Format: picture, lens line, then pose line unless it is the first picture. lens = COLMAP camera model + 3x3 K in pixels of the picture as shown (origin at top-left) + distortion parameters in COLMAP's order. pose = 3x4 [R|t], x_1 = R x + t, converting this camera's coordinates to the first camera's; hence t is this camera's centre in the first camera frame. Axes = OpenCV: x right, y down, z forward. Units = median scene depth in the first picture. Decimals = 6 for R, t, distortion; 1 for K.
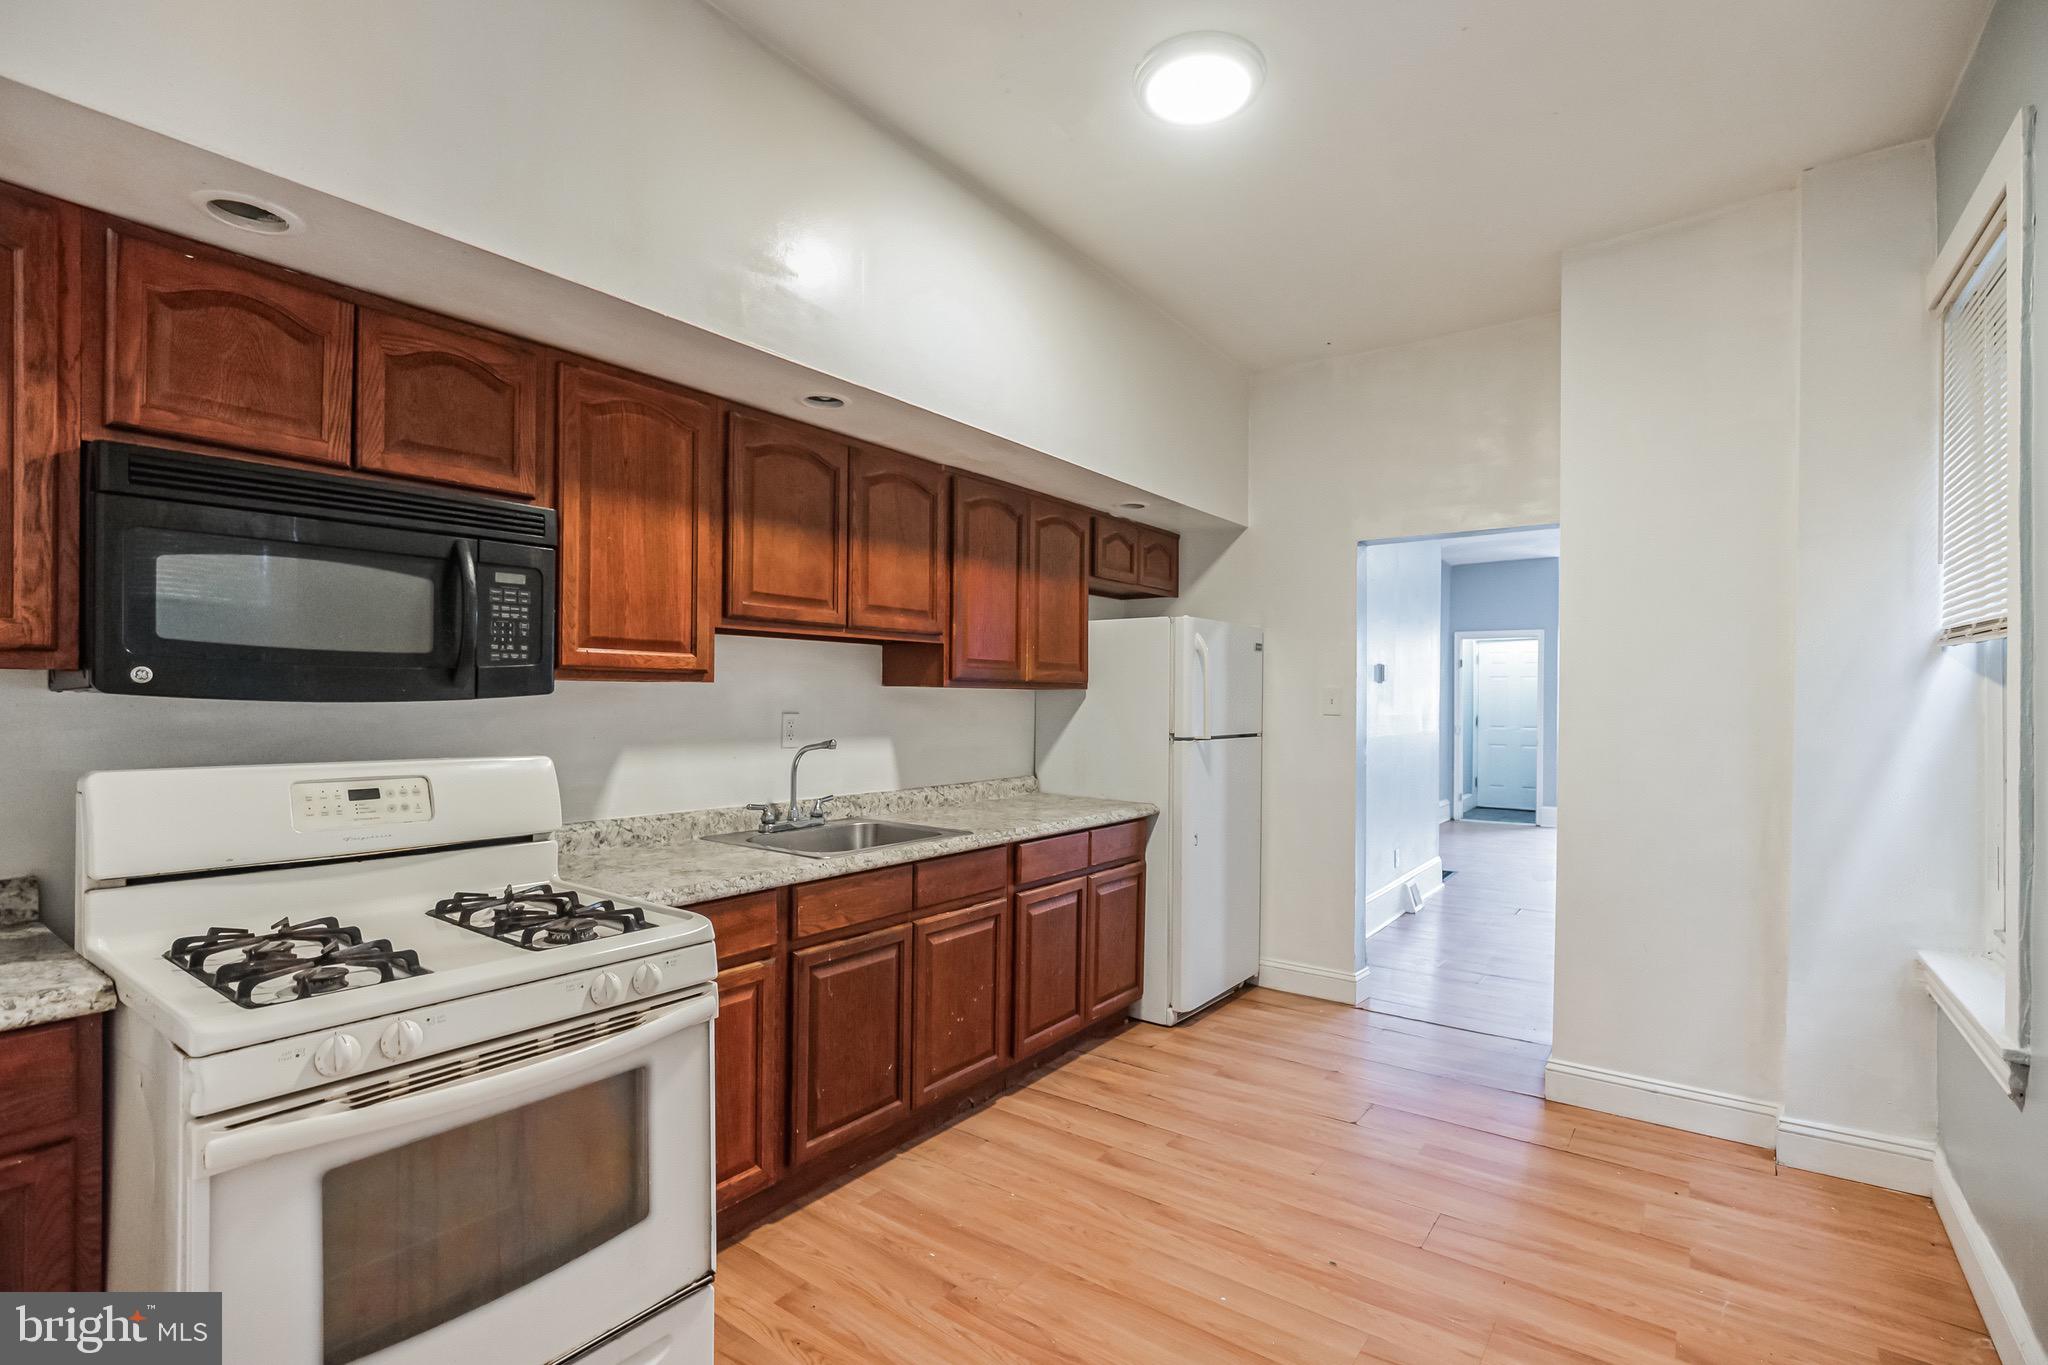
lens RADIAL K [[940.8, 0, 1027.7], [0, 940.8, 689.7], [0, 0, 1]] dist [-0.024800, 0.000081]
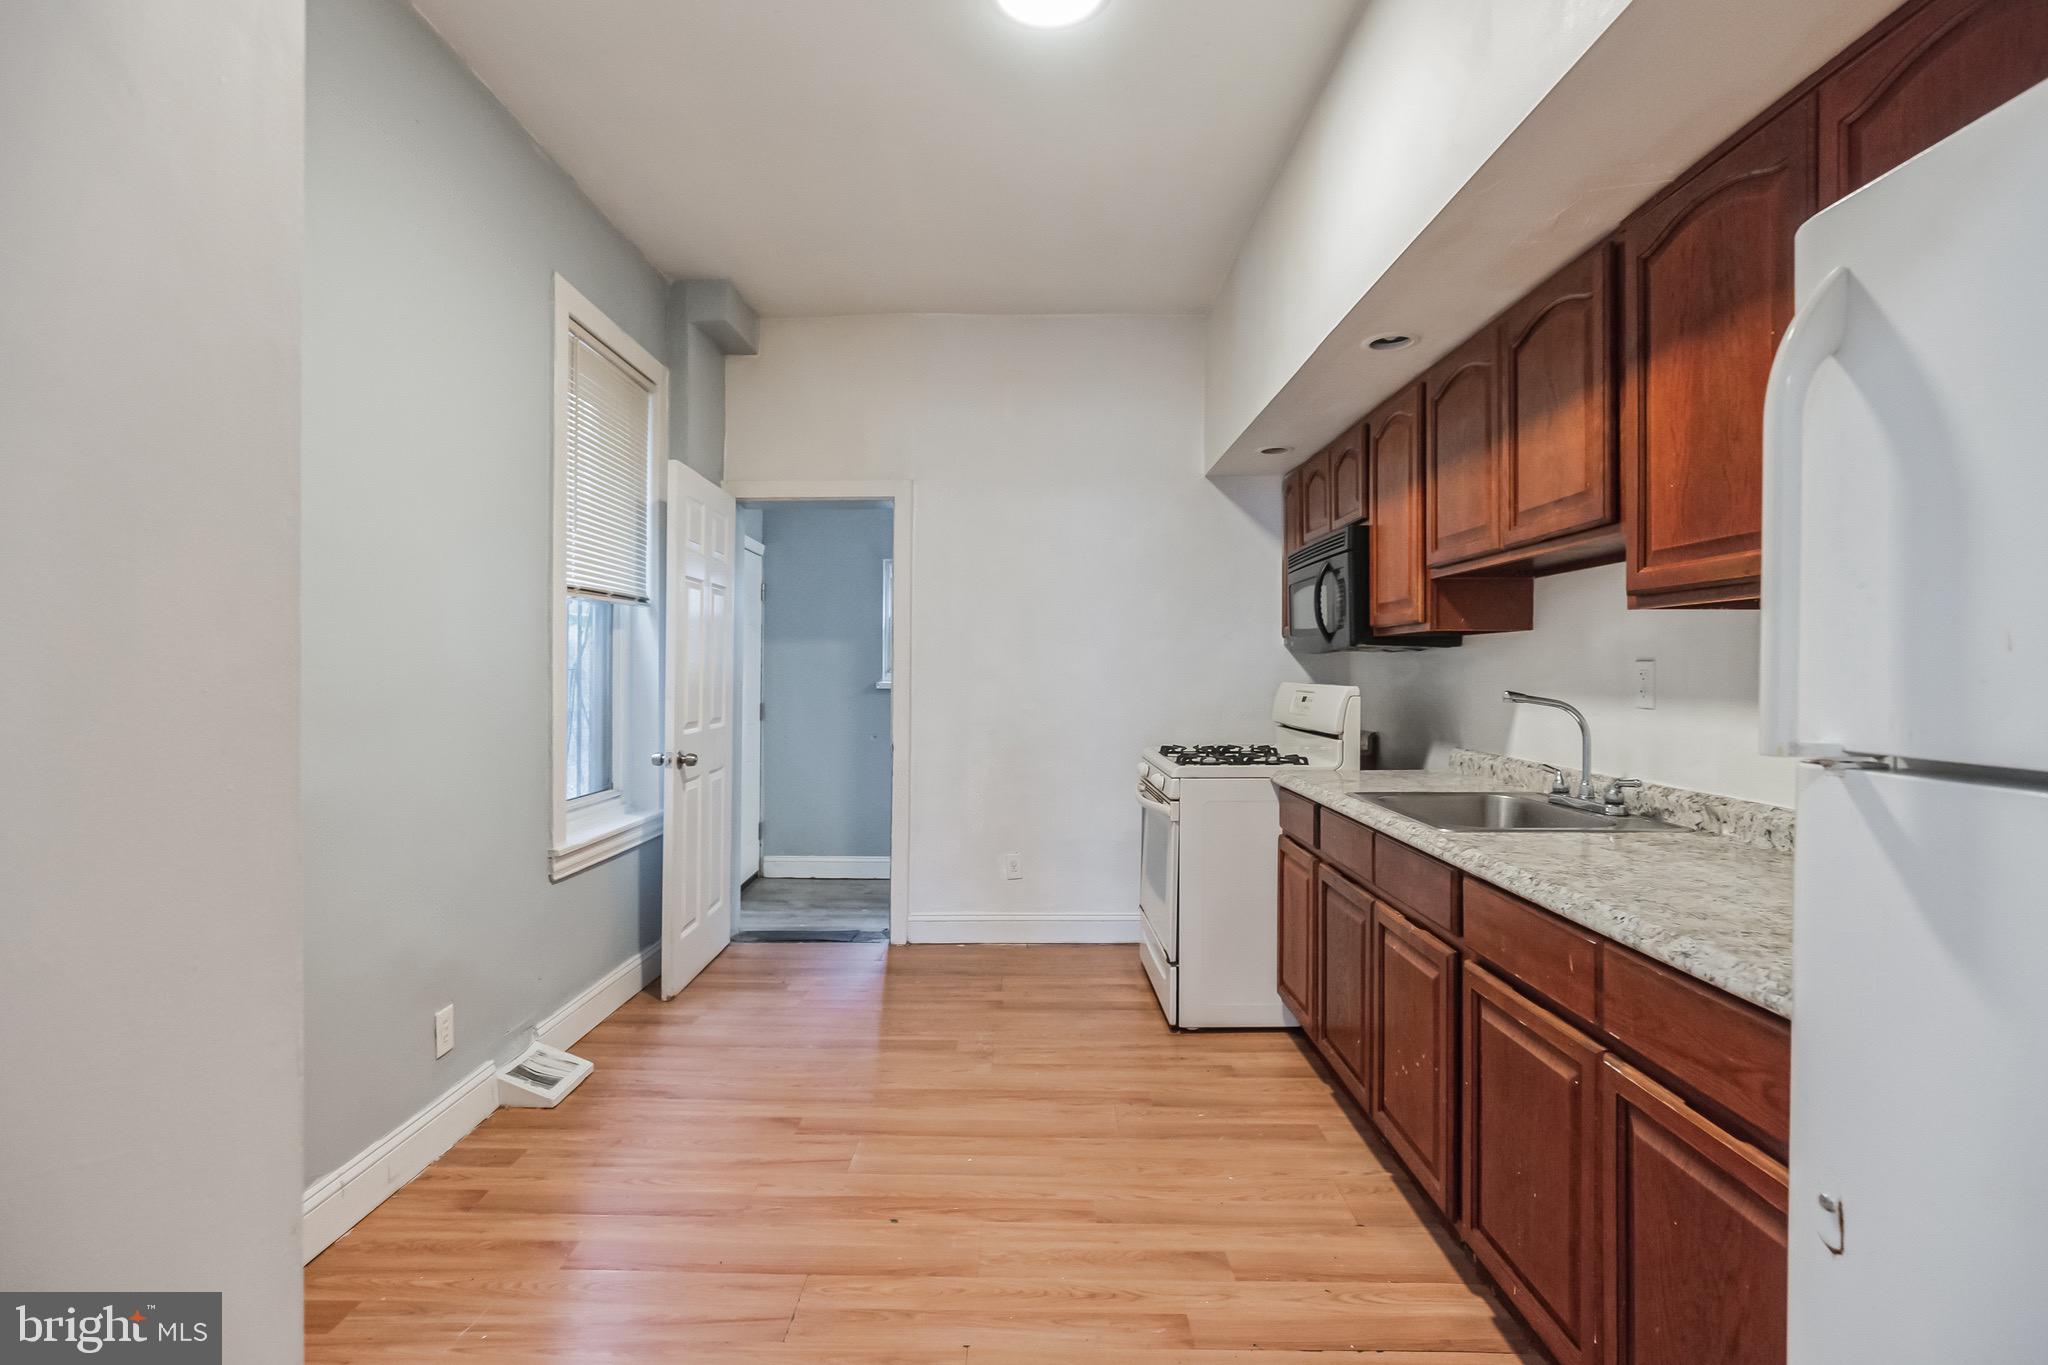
lens RADIAL K [[938.5, 0, 1028.0], [0, 938.5, 662.5], [0, 0, 1]] dist [-0.000892, 0.000023]
pose [[-0.802899, -0.017066, -0.595871, 0.673911], [-0.007051, 0.999792, -0.019133, 0.052511], [0.596074, -0.011160, -0.802852, 1.564894]]
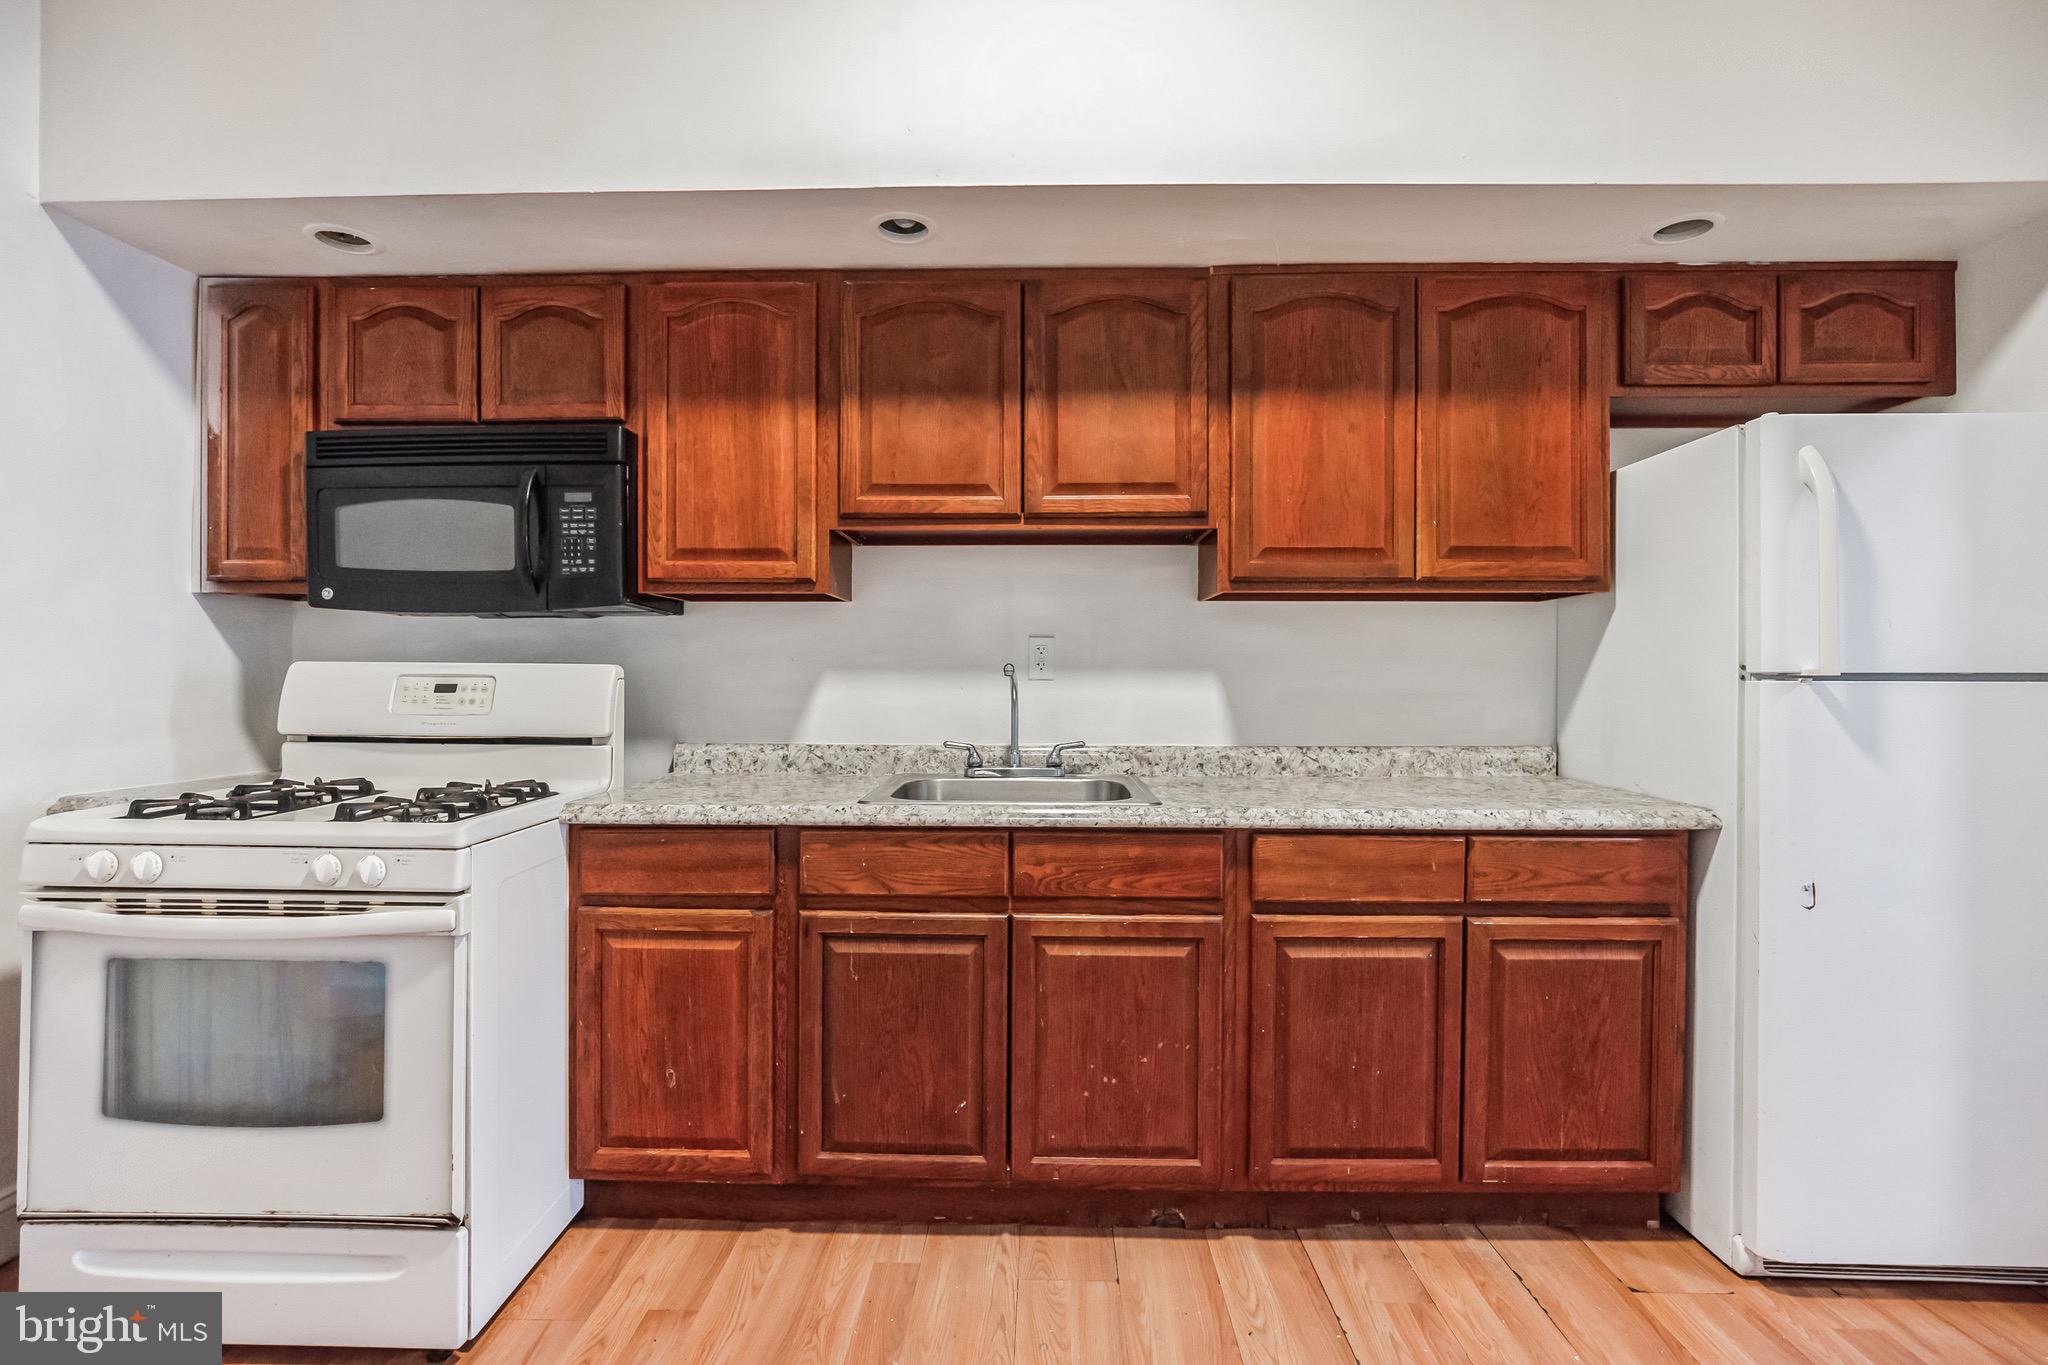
lens RADIAL K [[950.5, 0, 1021.4], [0, 950.5, 670.8], [0, 0, 1]] dist [-0.025955, 0.007748]
pose [[0.576625, -0.011567, -0.816927, 0.487867], [0.009180, 0.999928, -0.007679, 0.072849], [0.816958, -0.003072, 0.576689, 0.620771]]
